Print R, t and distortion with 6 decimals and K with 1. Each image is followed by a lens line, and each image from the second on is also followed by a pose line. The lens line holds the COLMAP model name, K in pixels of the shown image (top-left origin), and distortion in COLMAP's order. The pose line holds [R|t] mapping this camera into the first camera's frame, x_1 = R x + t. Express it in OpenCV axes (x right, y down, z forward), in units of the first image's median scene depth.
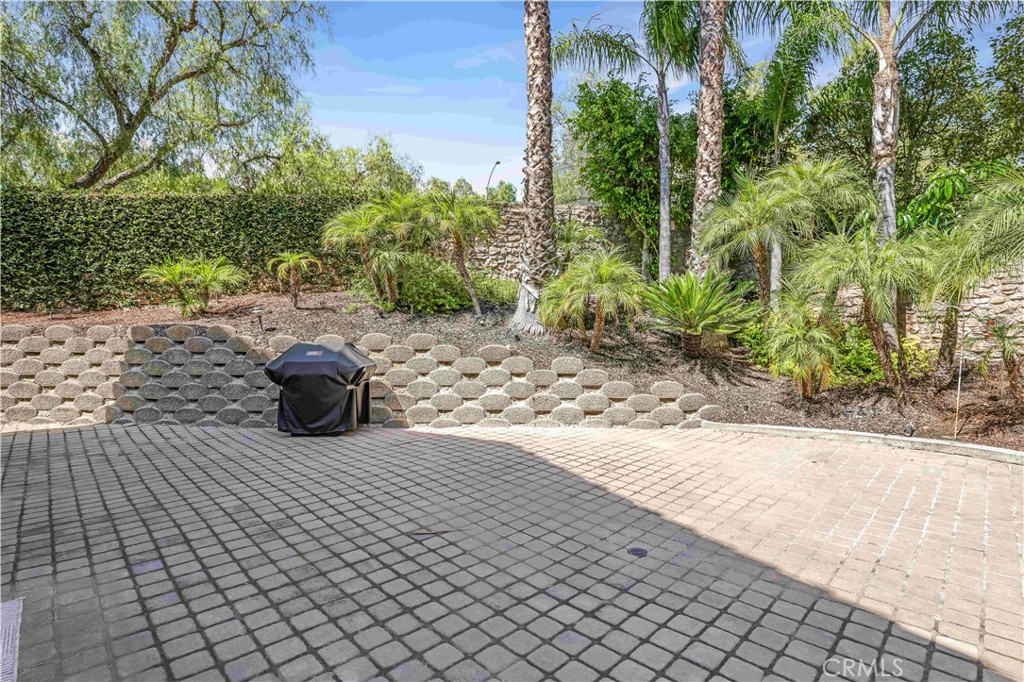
lens RADIAL K [[481.5, 0, 517.0], [0, 481.5, 337.2], [0, 0, 1]] dist [-0.024718, 0.000320]
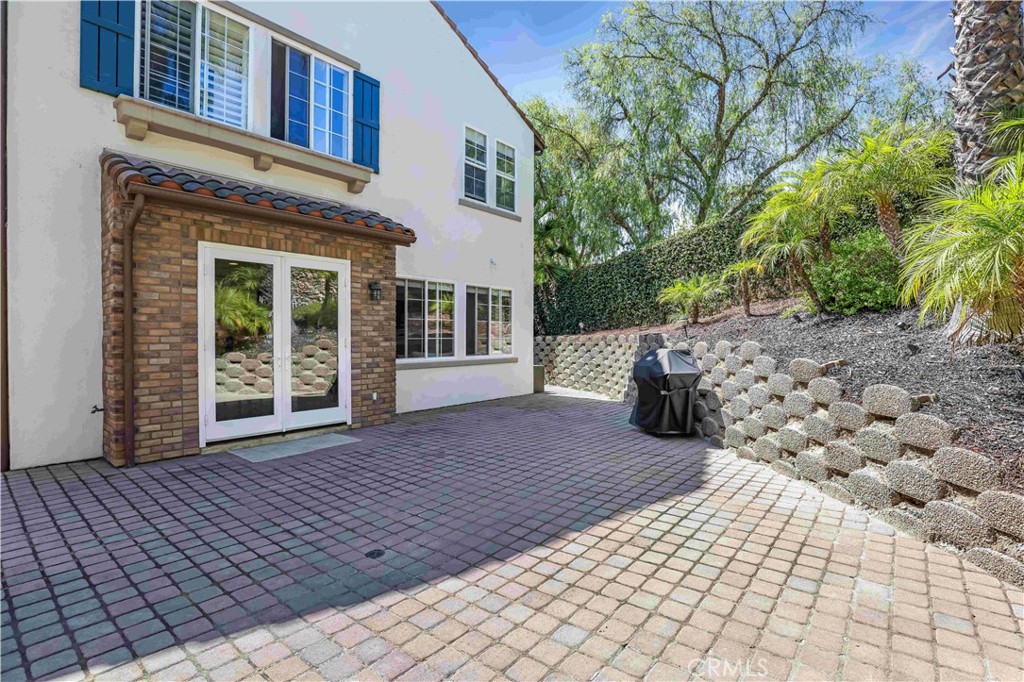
lens RADIAL K [[481.5, 0, 533.6], [0, 481.5, 343.8], [0, 0, 1]] dist [-0.024718, 0.000320]
pose [[0.123608, 0.009084, -0.992290, 1.291230], [-0.008262, 0.999933, 0.008124, -0.014913], [0.992297, 0.007194, 0.123675, 1.186754]]
